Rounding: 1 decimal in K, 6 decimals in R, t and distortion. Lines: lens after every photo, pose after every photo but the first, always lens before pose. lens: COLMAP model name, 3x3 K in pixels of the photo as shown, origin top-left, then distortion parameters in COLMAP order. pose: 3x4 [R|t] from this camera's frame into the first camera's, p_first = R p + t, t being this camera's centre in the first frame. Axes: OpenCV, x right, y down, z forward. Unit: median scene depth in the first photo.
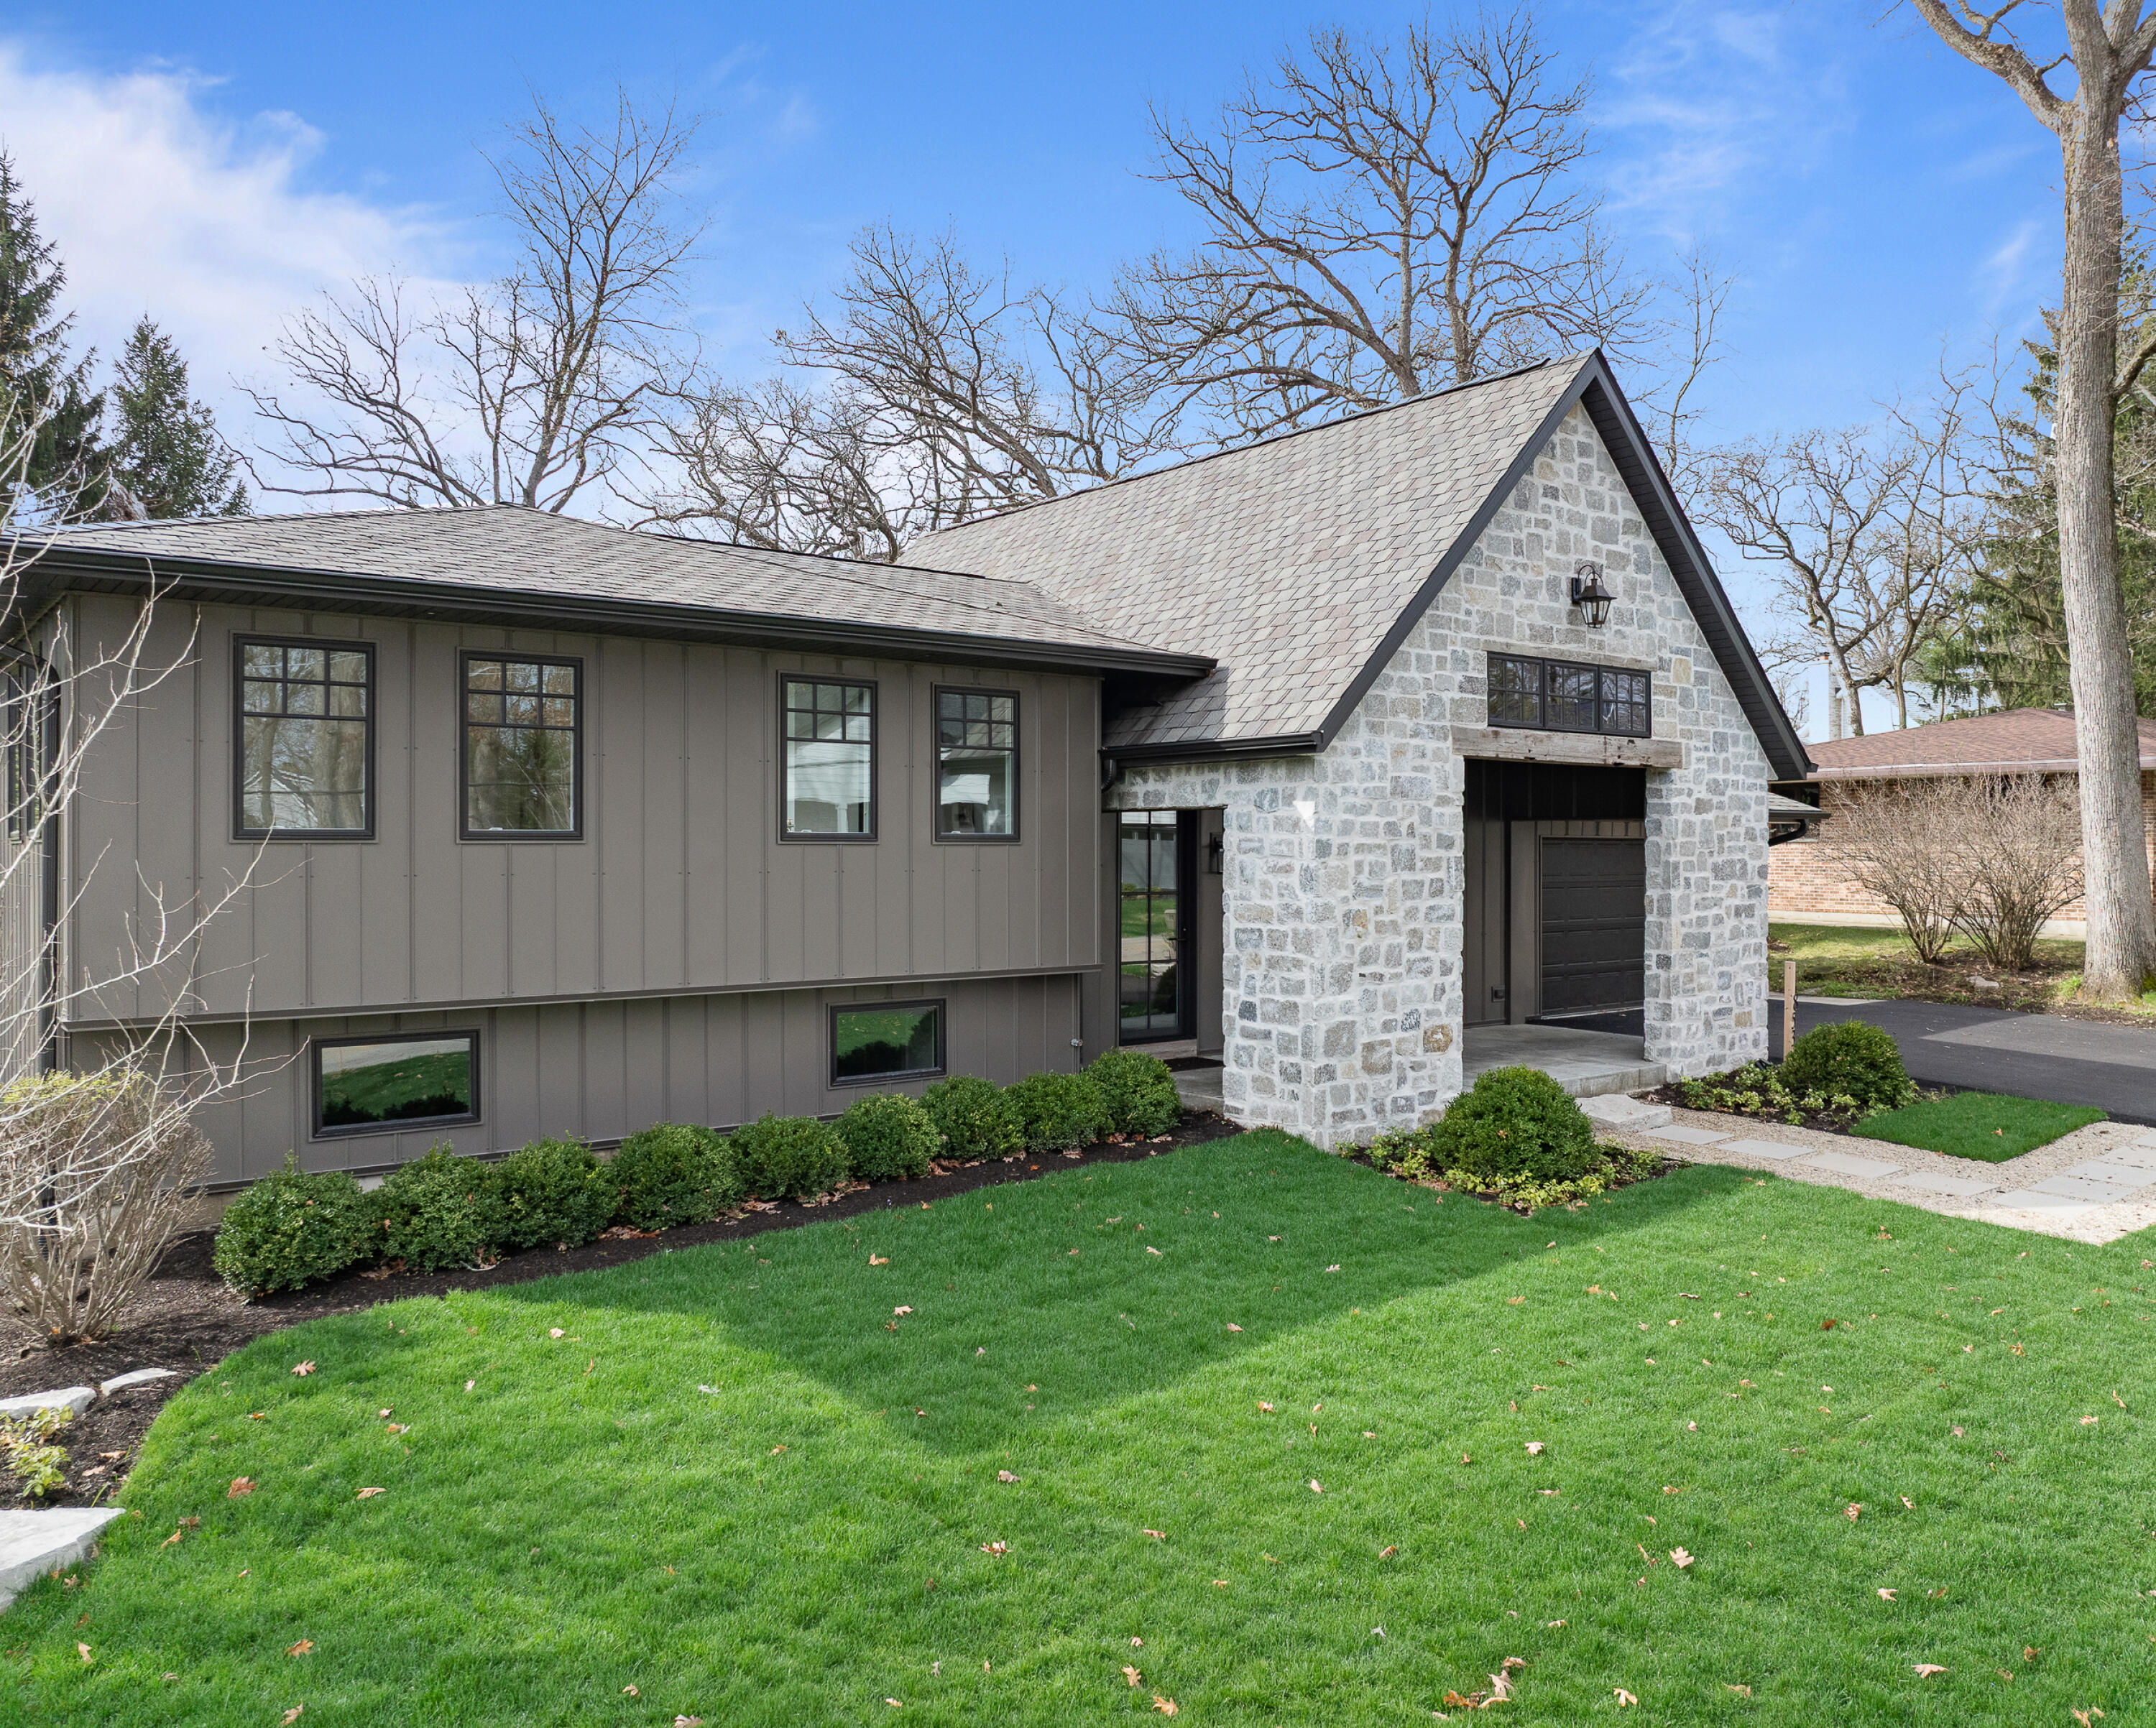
lens RADIAL K [[1650.1, 0, 1155.8], [0, 1650.1, 863.3], [0, 0, 1]] dist [-0.021353, -0.013945]
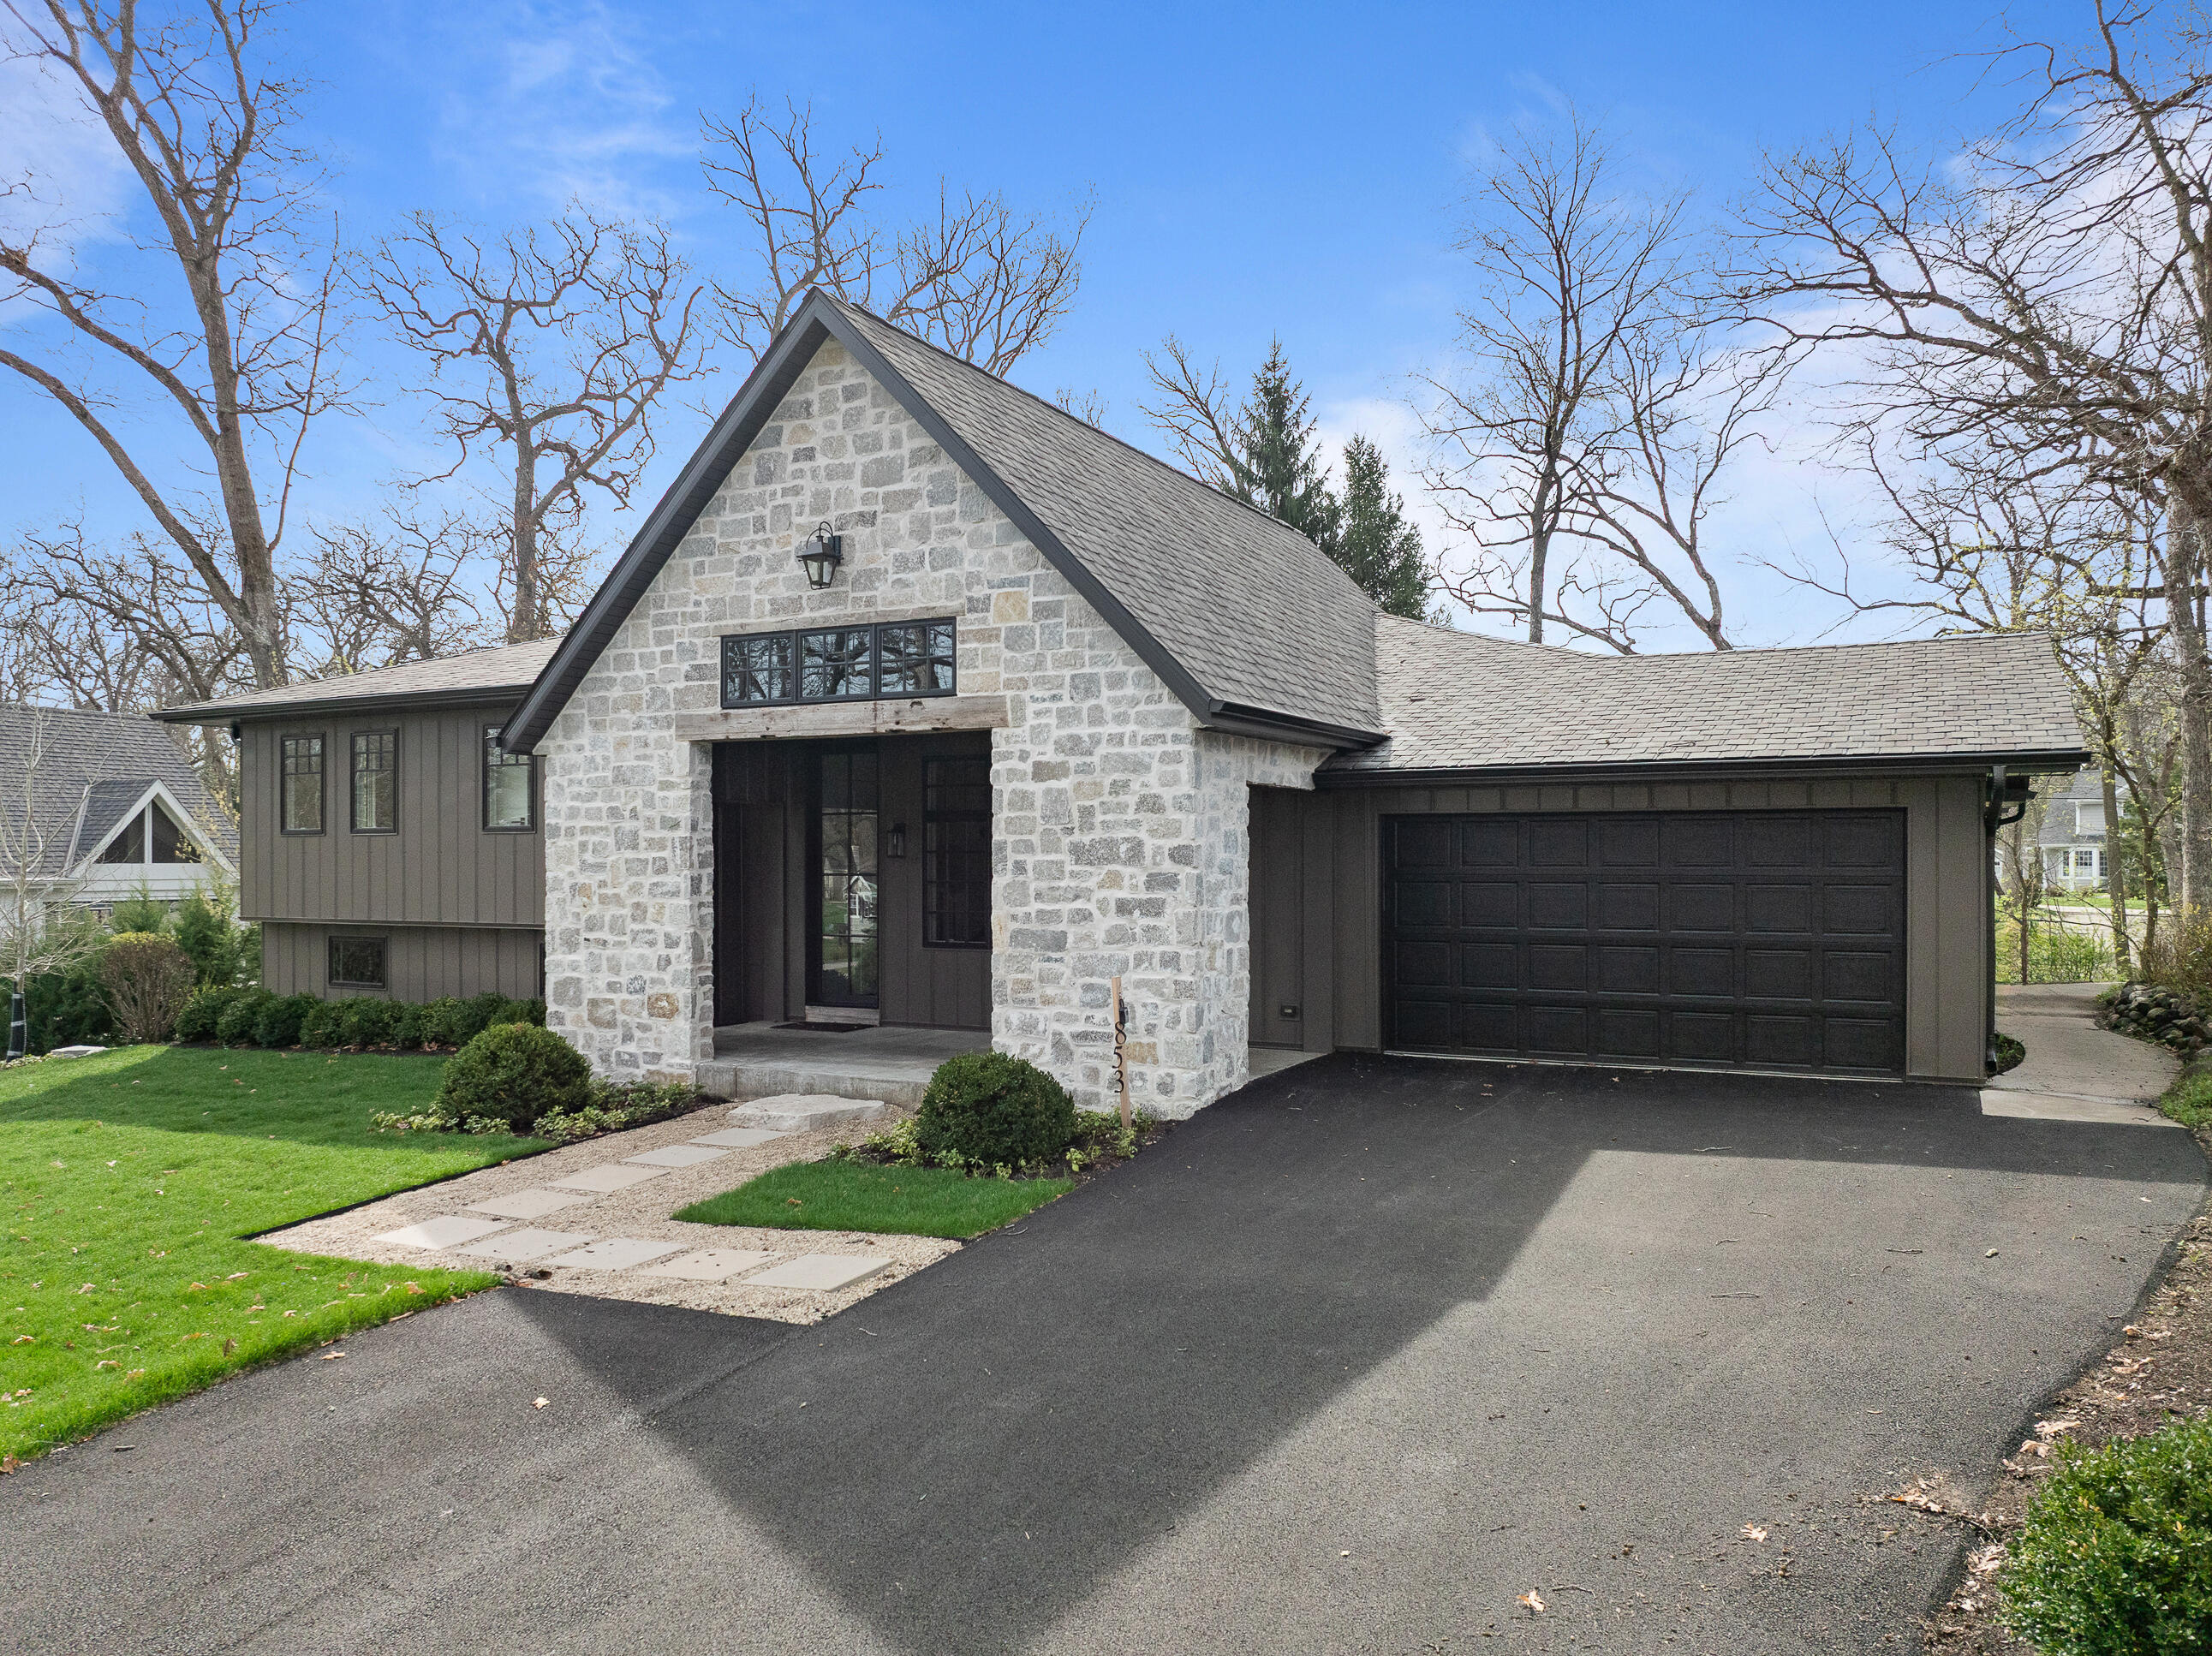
lens RADIAL K [[1602.2, 0, 1112.1], [0, 1602.2, 864.0], [0, 0, 1]] dist [0.000432, -0.085473]
pose [[0.387979, 0.003145, -0.921663, 1.214547], [-0.006078, 0.999981, 0.000854, 0.010586], [0.921648, 0.005271, 0.387991, 0.839193]]
